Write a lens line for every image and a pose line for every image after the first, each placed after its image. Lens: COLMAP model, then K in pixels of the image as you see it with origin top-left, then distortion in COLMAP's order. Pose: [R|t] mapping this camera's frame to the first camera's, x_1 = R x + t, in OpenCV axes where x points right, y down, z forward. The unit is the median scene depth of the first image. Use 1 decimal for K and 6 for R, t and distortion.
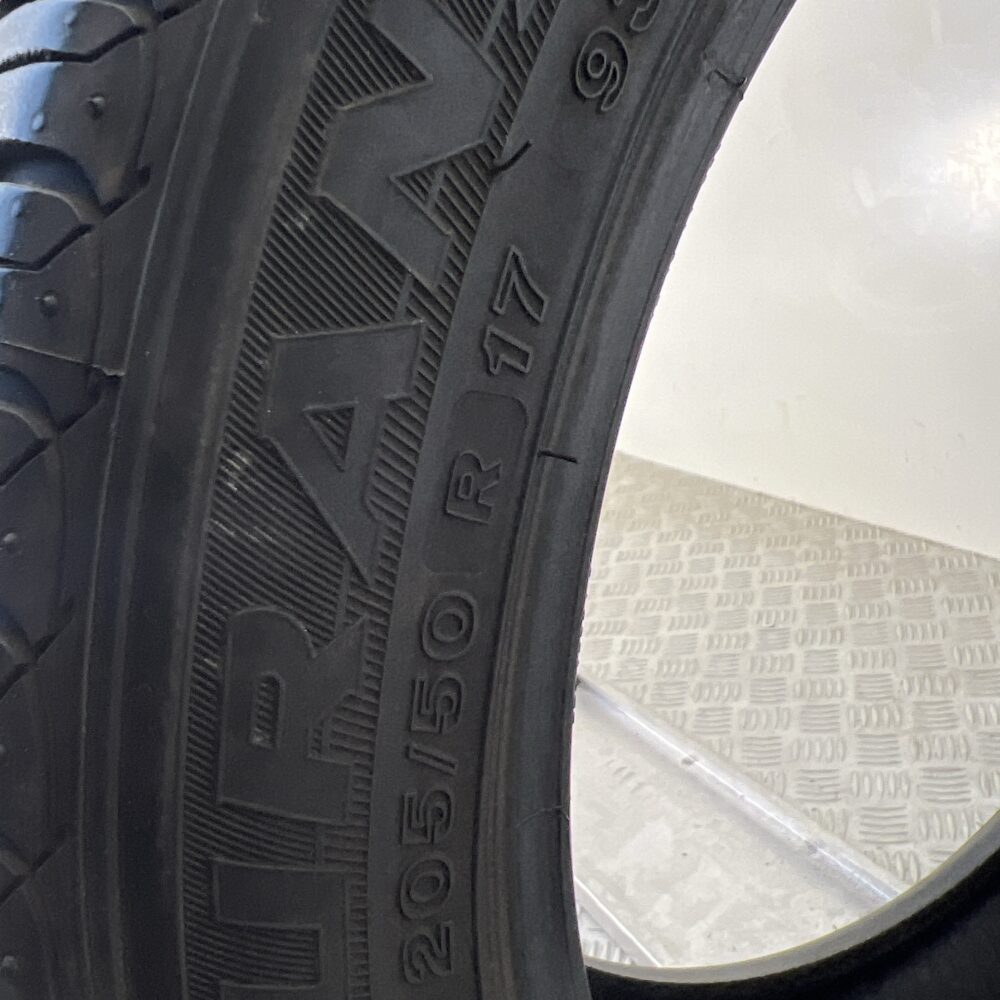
lens RADIAL K [[1072.1, 0, 500.0], [0, 1072.1, 500.0], [0, 0, 1]] dist [-0.003509, -0.000605]
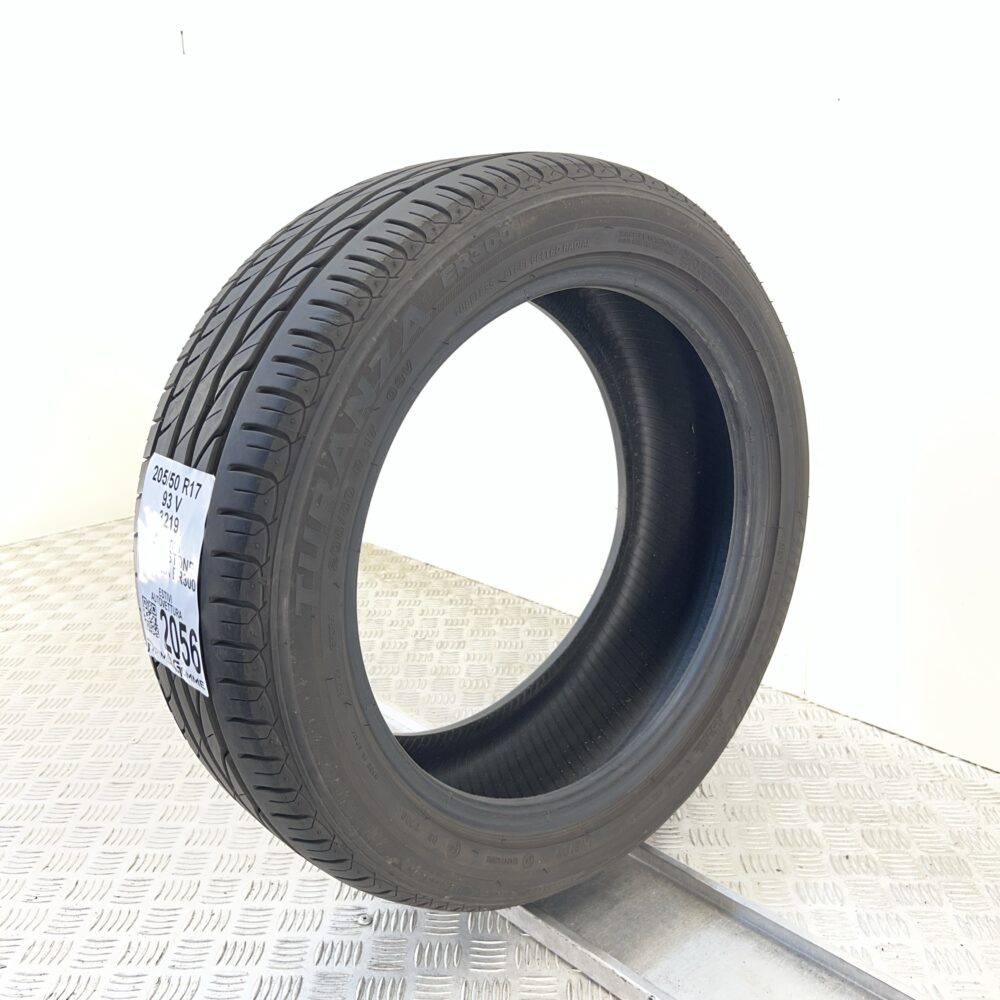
lens RADIAL K [[1323.0, 0, 500.0], [0, 1323.0, 500.0], [0, 0, 1]] dist [0.005983, -0.004323]
pose [[0.954870, 0.138023, 0.263008, -0.183237], [-0.107563, 0.986059, -0.126958, 0.157262], [-0.276864, 0.092938, 0.956404, -0.939810]]
